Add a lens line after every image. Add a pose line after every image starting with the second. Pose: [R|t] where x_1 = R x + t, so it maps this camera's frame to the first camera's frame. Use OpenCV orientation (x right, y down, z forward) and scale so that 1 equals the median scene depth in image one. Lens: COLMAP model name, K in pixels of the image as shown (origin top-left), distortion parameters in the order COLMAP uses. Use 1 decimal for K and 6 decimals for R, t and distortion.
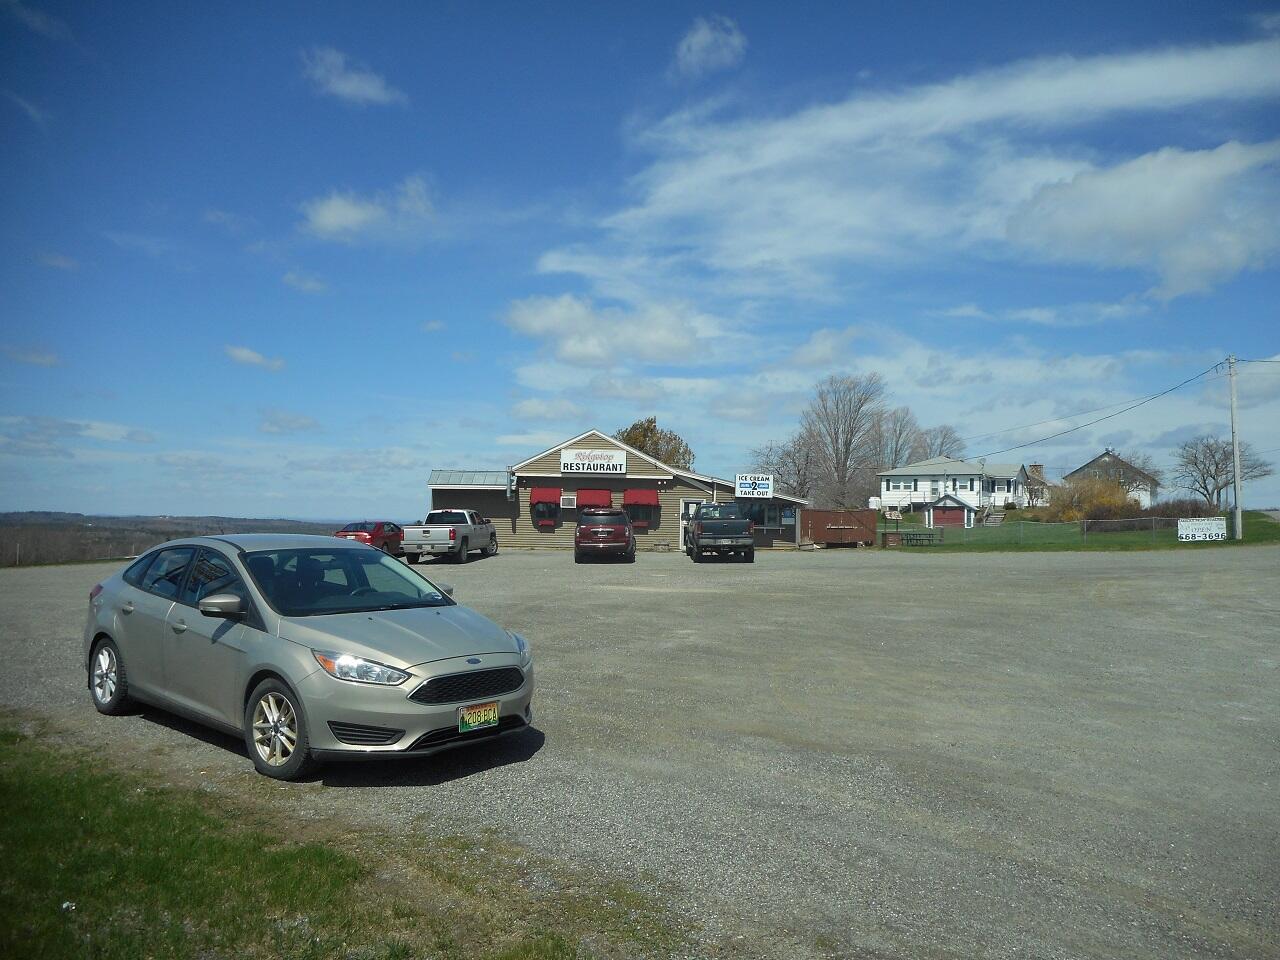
lens RADIAL K [[945.8, 0, 633.7], [0, 945.8, 488.9], [0, 0, 1]] dist [-0.004674, -0.005294]
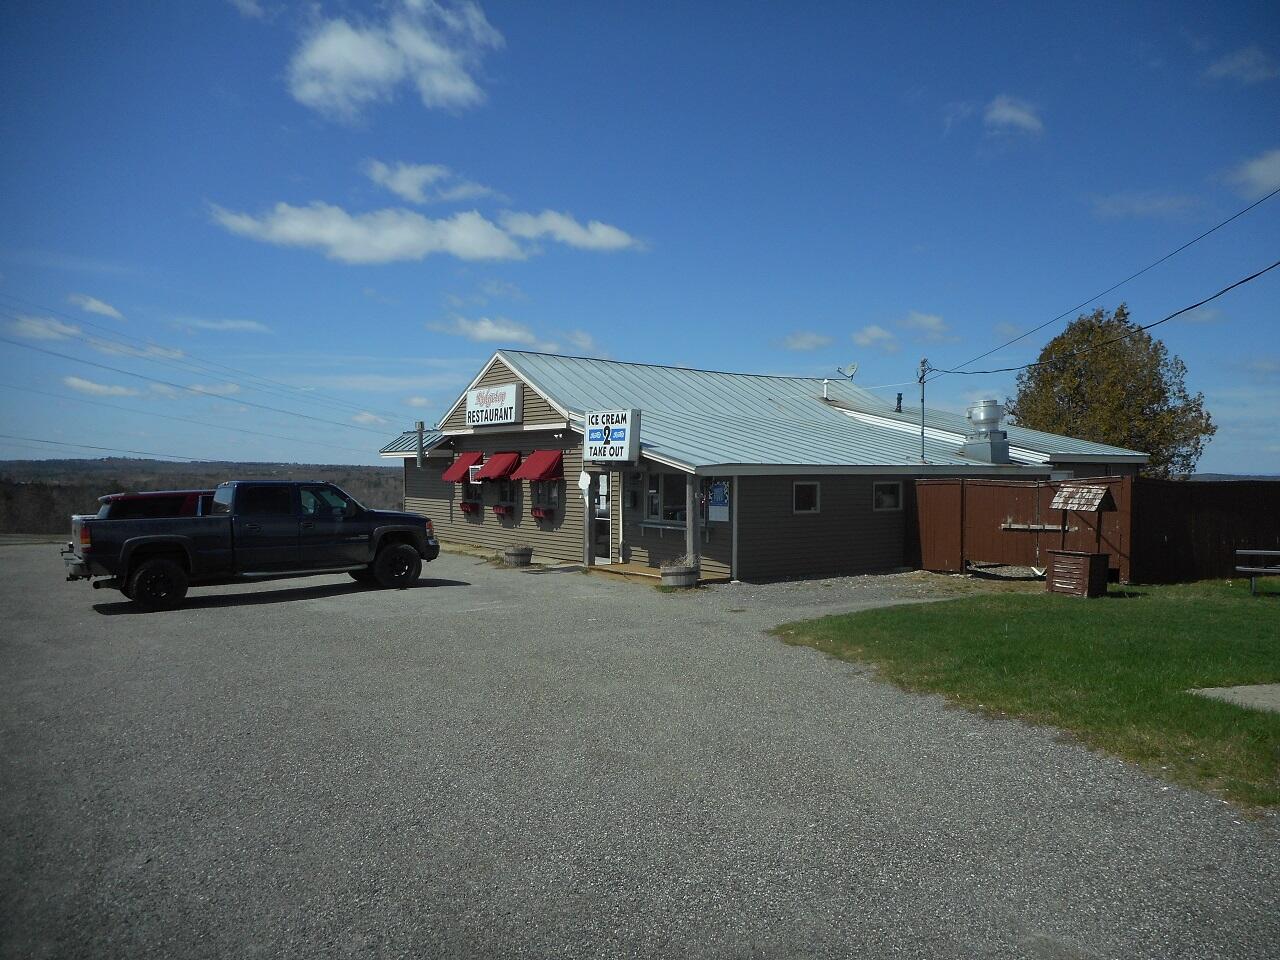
lens RADIAL K [[945.8, 0, 633.7], [0, 945.8, 488.9], [0, 0, 1]] dist [-0.004674, -0.005294]
pose [[0.555716, 0.002482, -0.831368, 0.451619], [0.033801, 0.999101, 0.025576, 0.010017], [0.830685, -0.042314, 0.555133, 0.661420]]
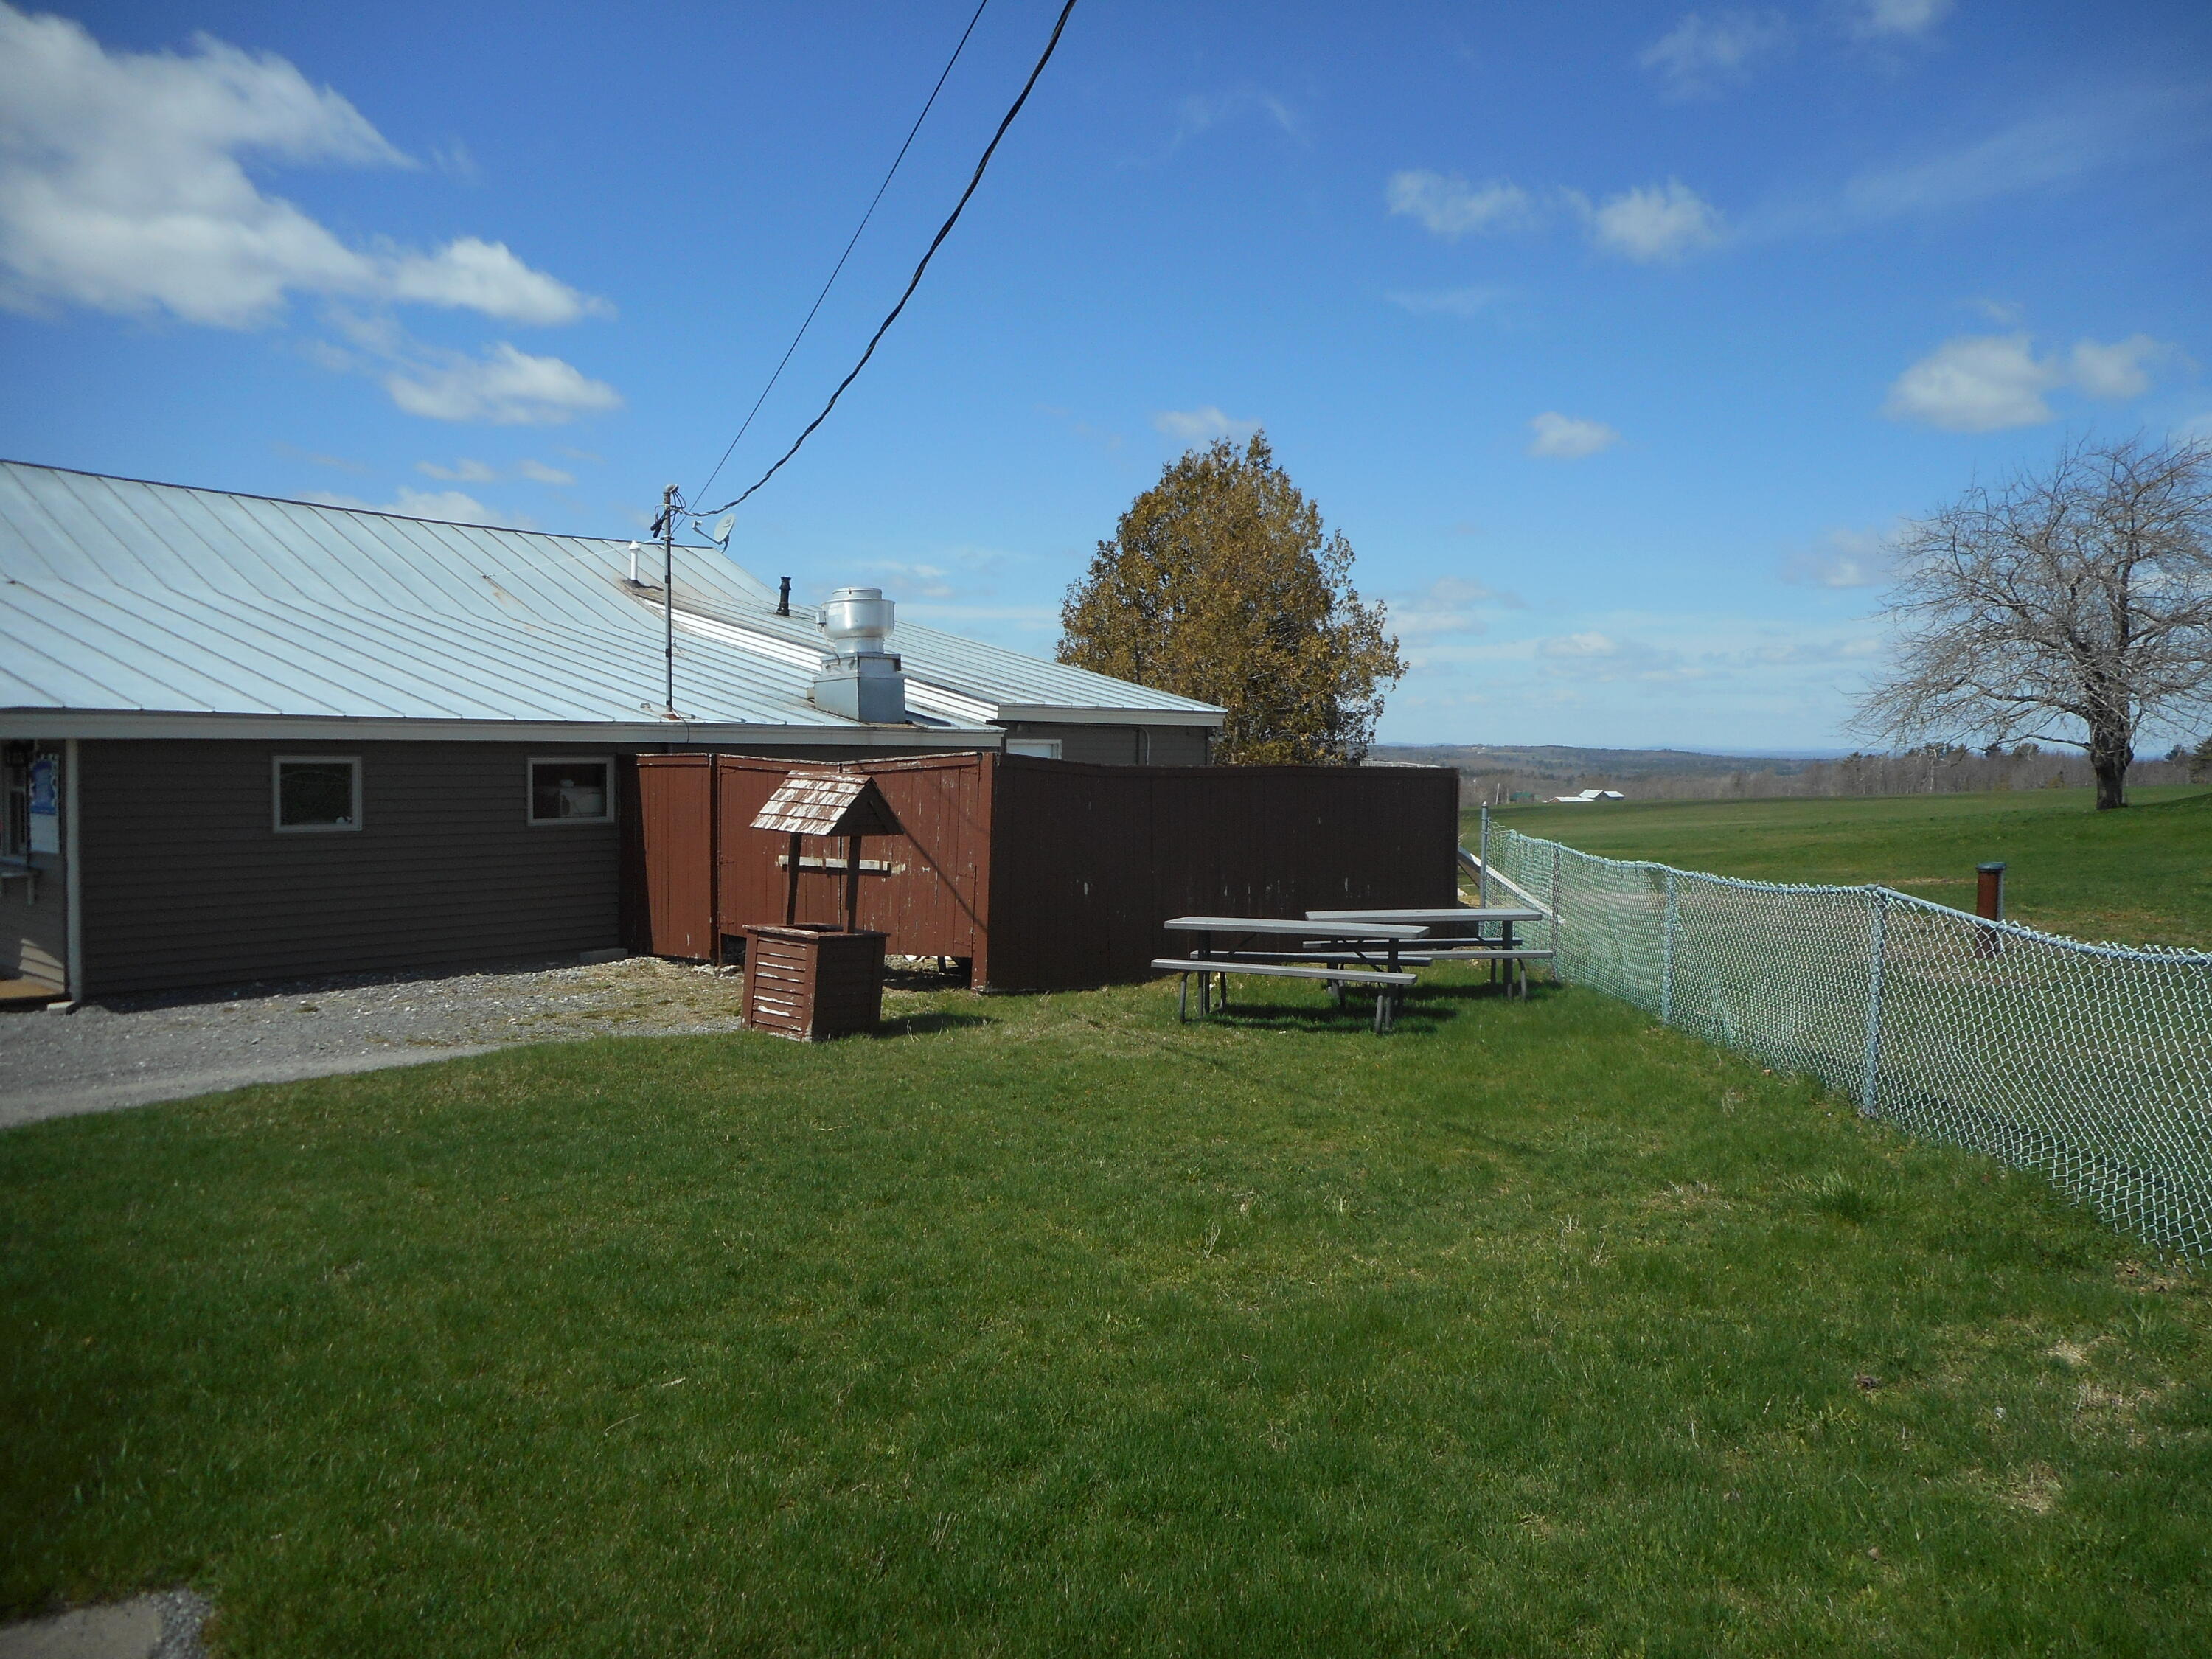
lens RADIAL K [[1634.5, 0, 1095.2], [0, 1634.5, 844.9], [0, 0, 1]] dist [-0.004674, -0.005294]
pose [[0.759903, 0.041618, -0.648702, 0.453411], [0.015330, 0.996523, 0.081890, 0.013700], [0.649855, -0.072173, 0.756624, 0.815077]]
